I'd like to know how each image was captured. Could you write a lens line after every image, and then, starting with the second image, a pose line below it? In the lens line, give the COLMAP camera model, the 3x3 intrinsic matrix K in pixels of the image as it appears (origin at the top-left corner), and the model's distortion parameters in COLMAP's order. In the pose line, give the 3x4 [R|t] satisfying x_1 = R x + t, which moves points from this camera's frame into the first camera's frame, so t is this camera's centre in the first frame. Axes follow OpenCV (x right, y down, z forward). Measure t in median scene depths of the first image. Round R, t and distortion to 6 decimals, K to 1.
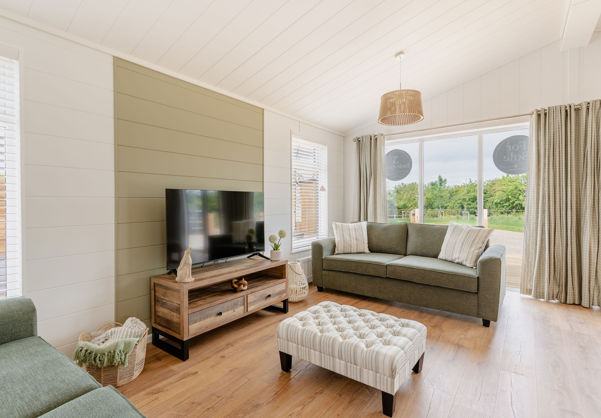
lens RADIAL K [[298.0, 0, 297.4], [0, 298.0, 206.8], [0, 0, 1]] dist [0.000822, 0.000590]
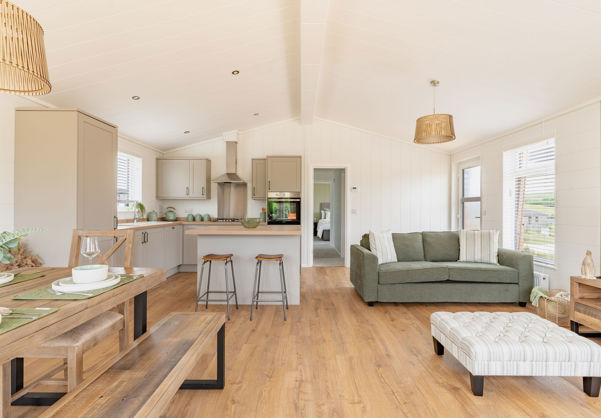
lens RADIAL K [[298.0, 0, 301.8], [0, 298.0, 209.5], [0, 0, 1]] dist [0.000822, 0.000590]
pose [[-0.793896, 0.001995, -0.608050, 0.795520], [-0.009020, 0.999846, 0.015058, -0.018707], [0.607987, 0.017439, -0.793756, 0.792940]]
